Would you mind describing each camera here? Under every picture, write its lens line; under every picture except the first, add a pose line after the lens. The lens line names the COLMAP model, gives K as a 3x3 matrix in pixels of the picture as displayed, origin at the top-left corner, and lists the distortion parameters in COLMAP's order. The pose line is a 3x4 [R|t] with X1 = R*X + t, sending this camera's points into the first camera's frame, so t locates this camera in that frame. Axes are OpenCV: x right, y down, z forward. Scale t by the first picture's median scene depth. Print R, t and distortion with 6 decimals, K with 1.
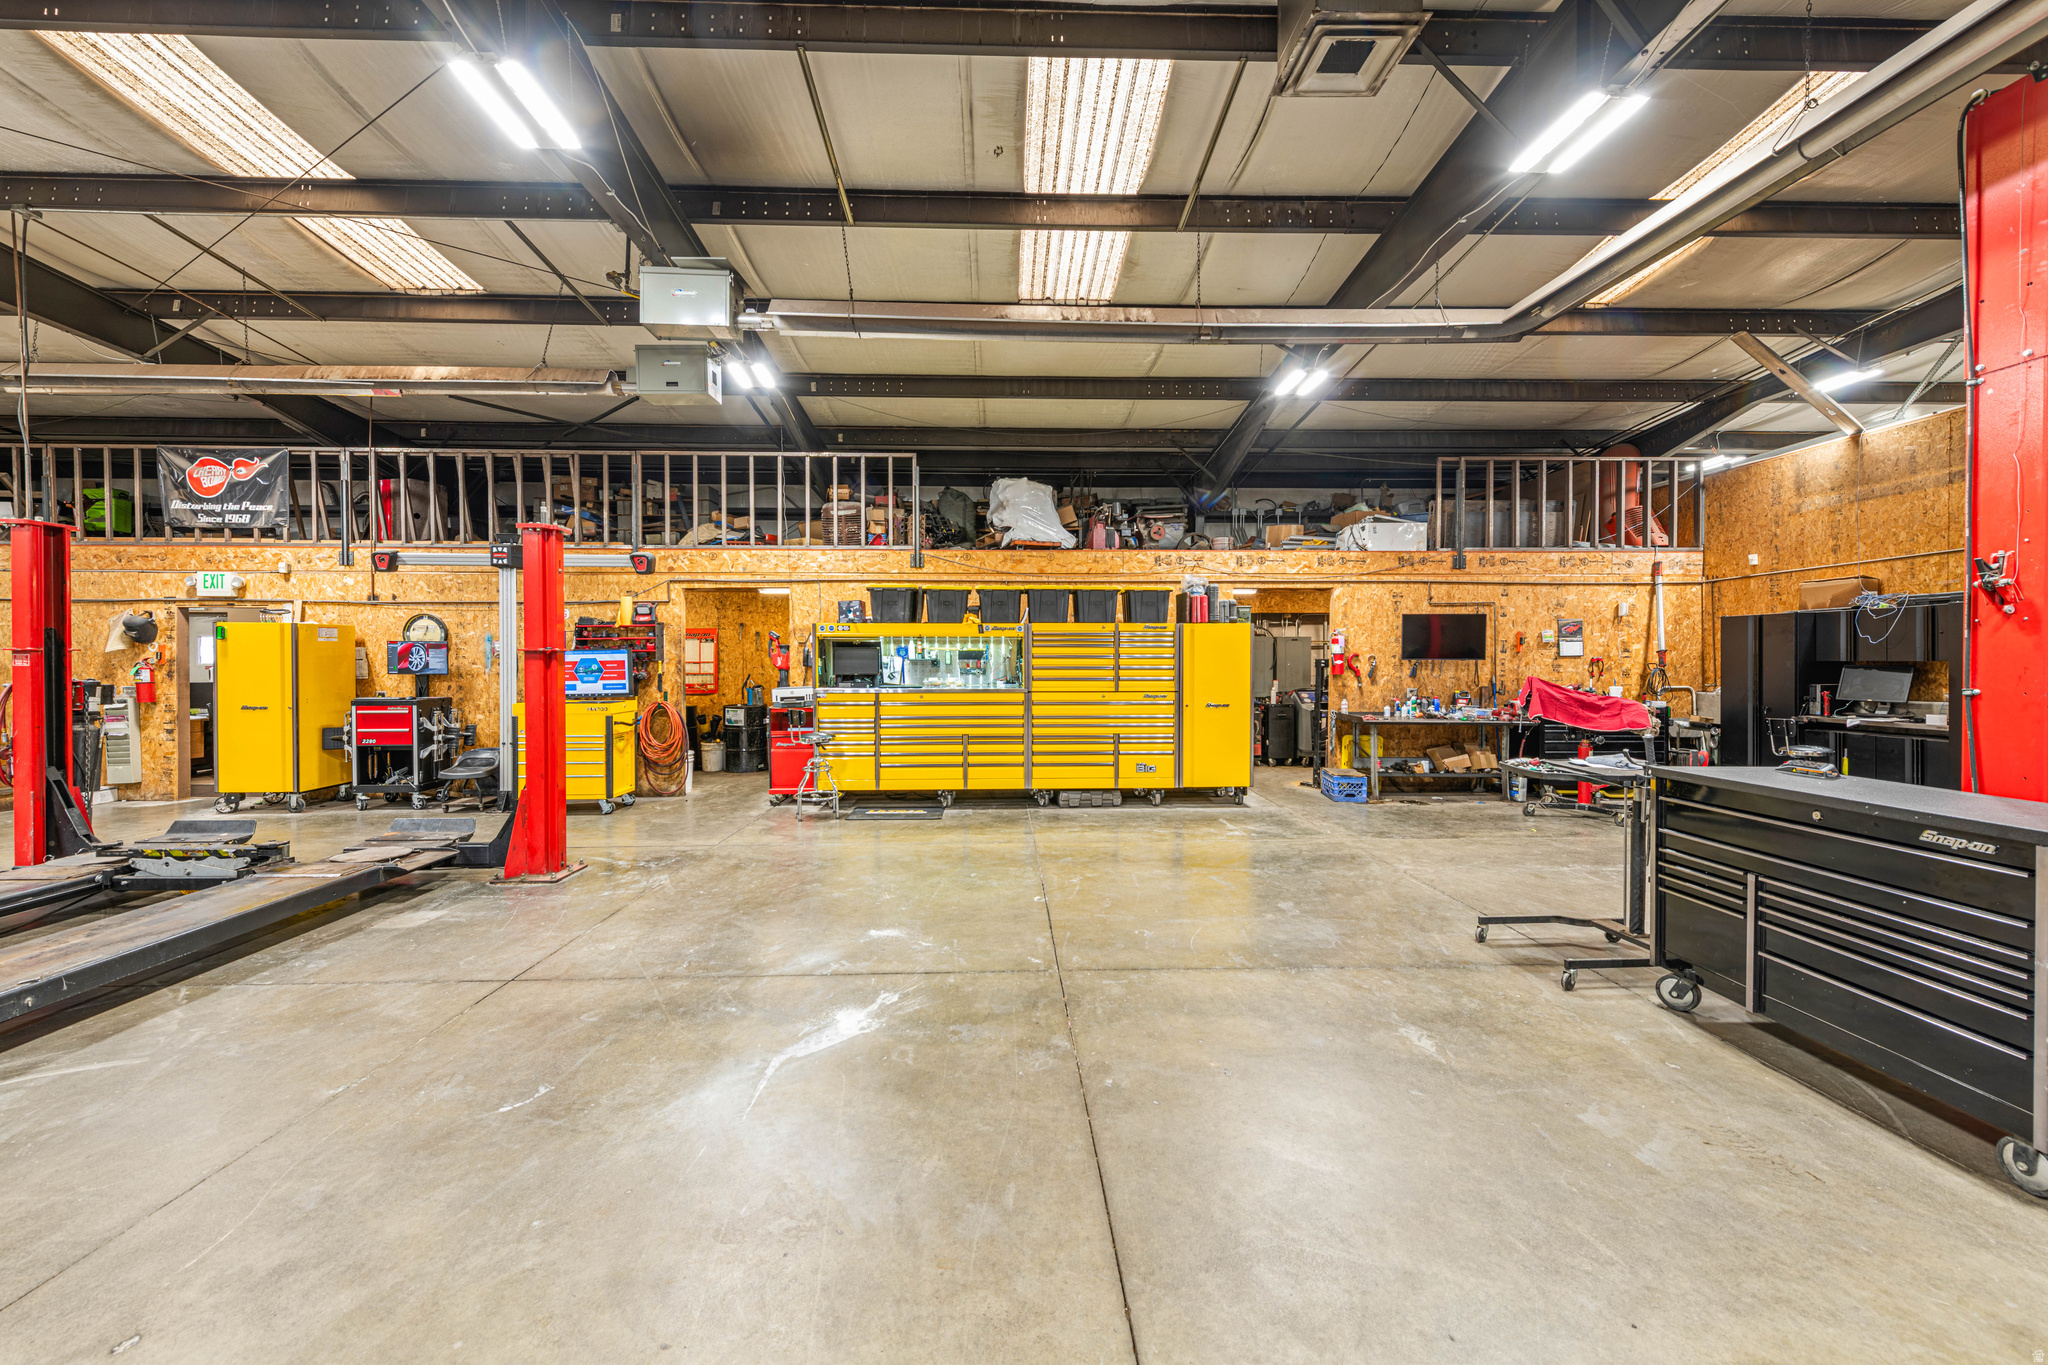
lens RADIAL K [[808.4, 0, 1023.2], [0, 808.4, 670.4], [0, 0, 1]] dist [0.014765, -0.005358]
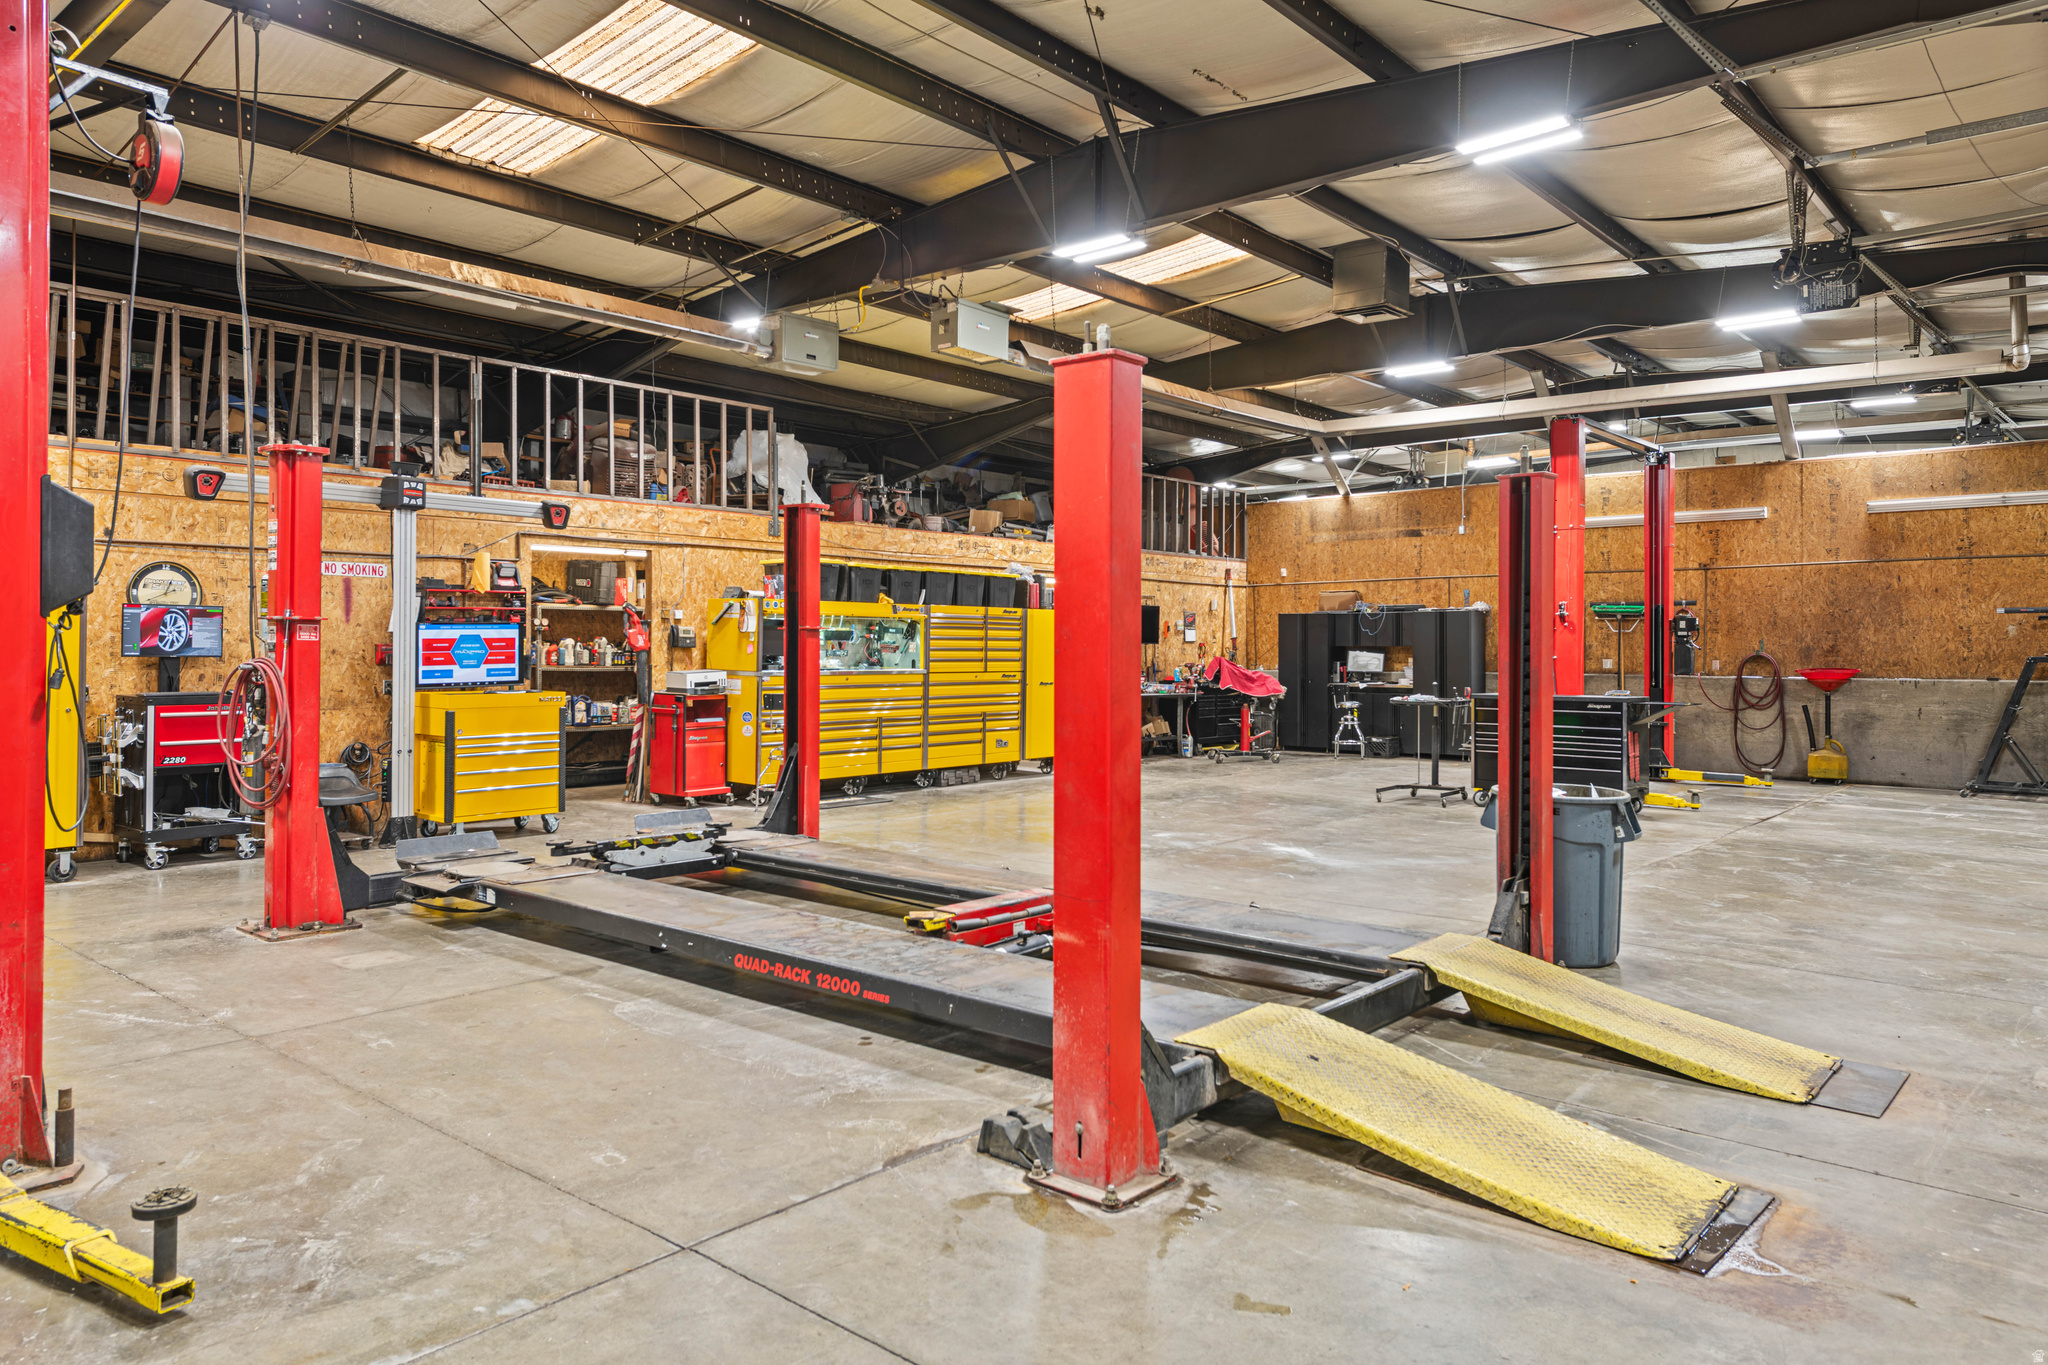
lens RADIAL K [[1331.8, 0, 1020.8], [0, 1331.8, 653.7], [0, 0, 1]] dist [0.013838, -0.005807]
pose [[0.679339, 0.000664, 0.733824, -1.055443], [0.003074, 0.999988, -0.003750, 0.008408], [-0.733818, 0.004803, 0.679329, -0.201562]]
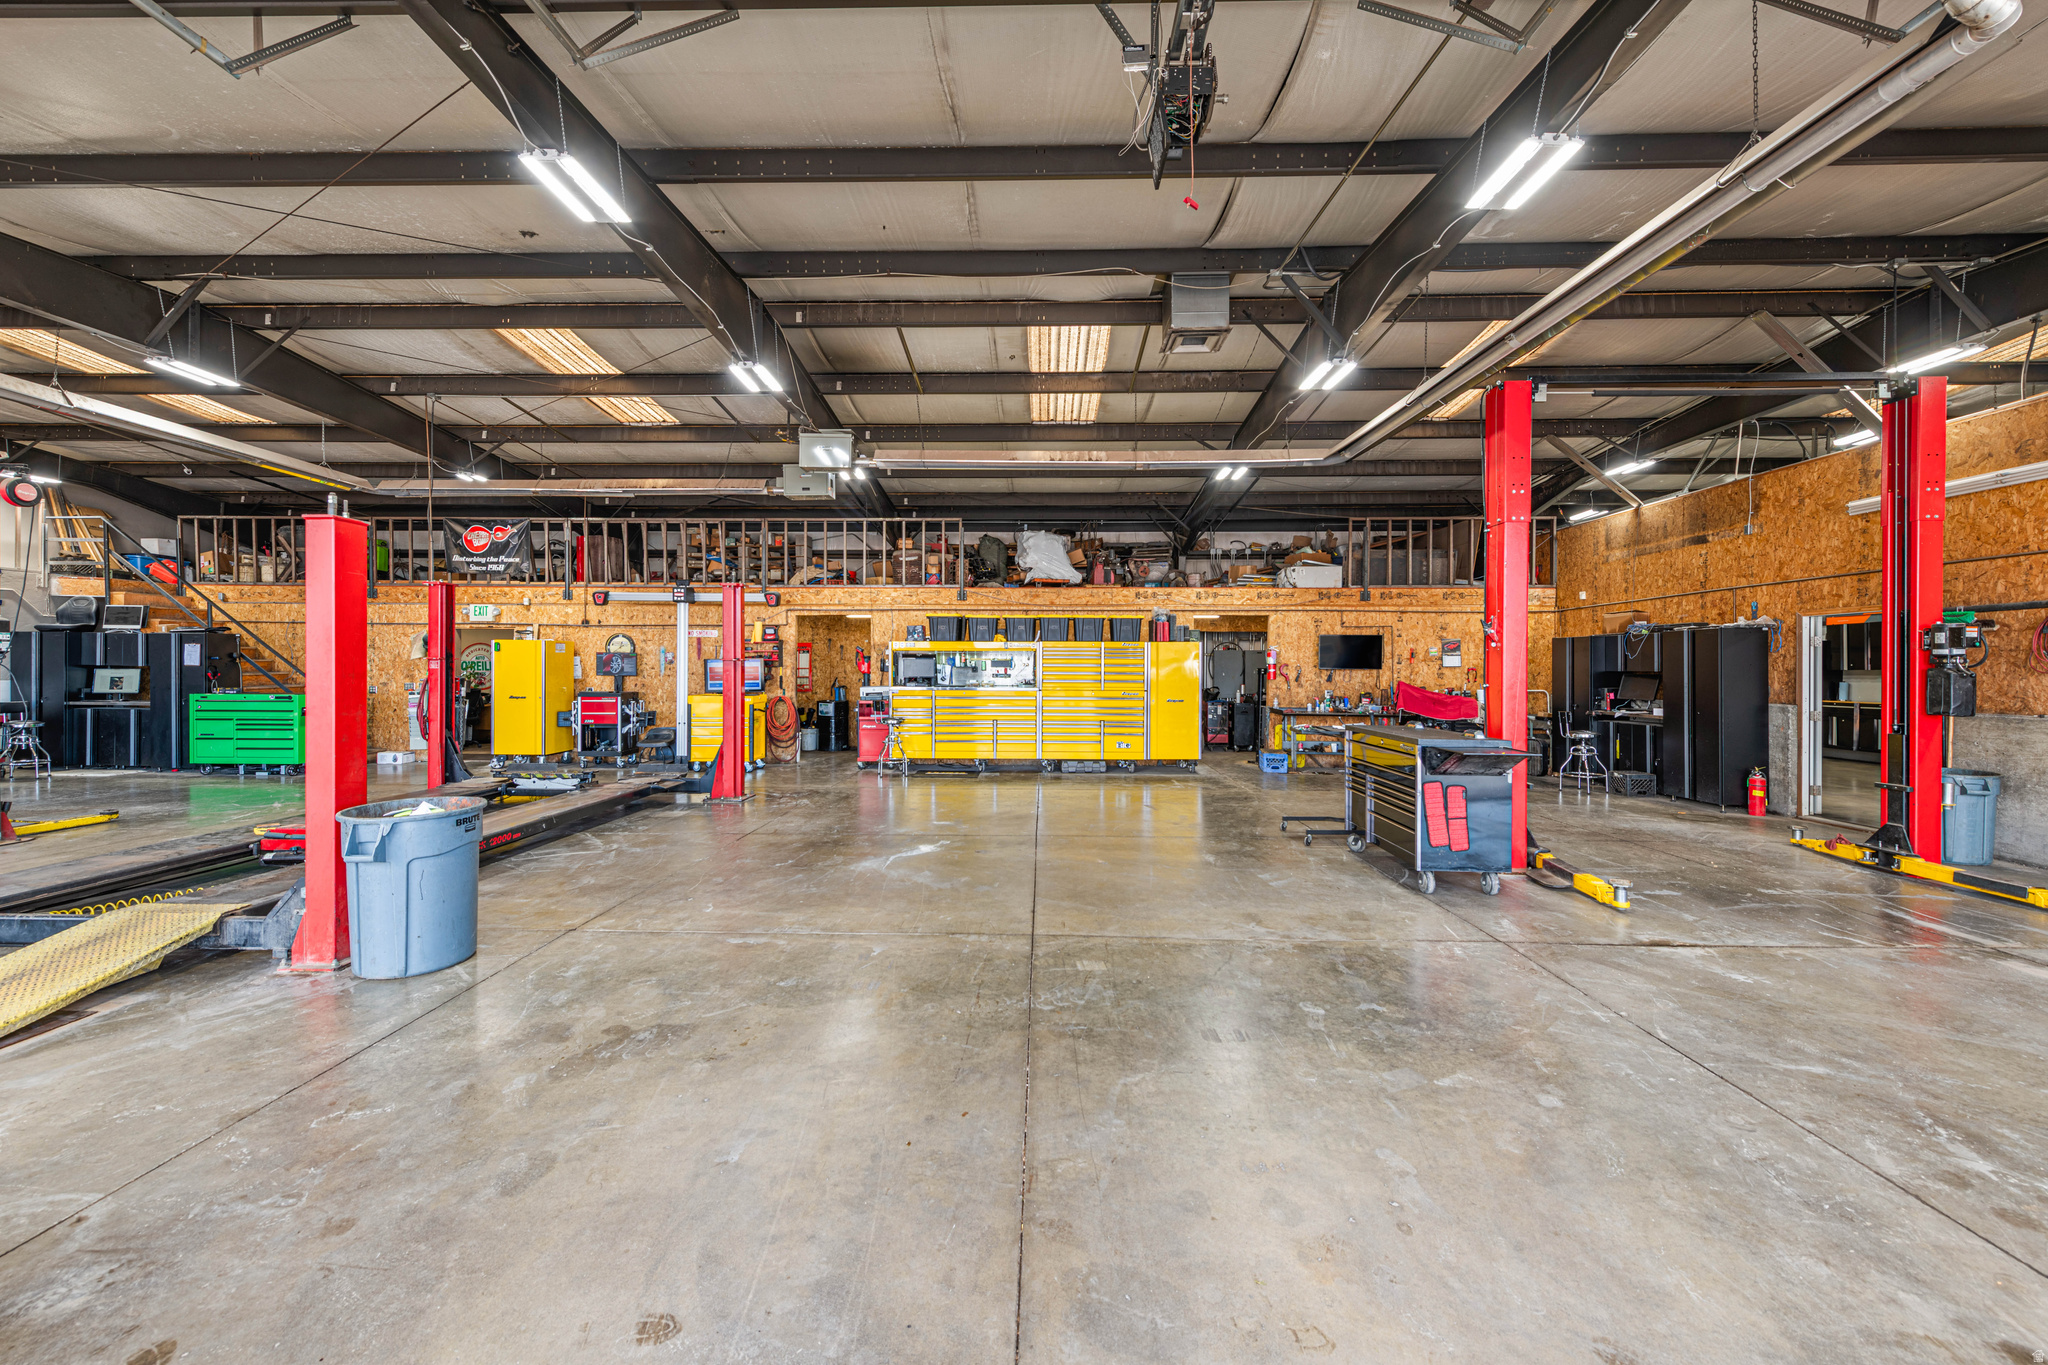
lens RADIAL K [[808.4, 0, 1021.1], [0, 808.4, 669.3], [0, 0, 1]] dist [0.014765, -0.005358]
pose [[0.998349, 0.004841, -0.057241, 0.051148], [-0.005485, 0.999923, -0.011103, 0.005604], [0.057183, 0.011398, 0.998299, -0.385204]]
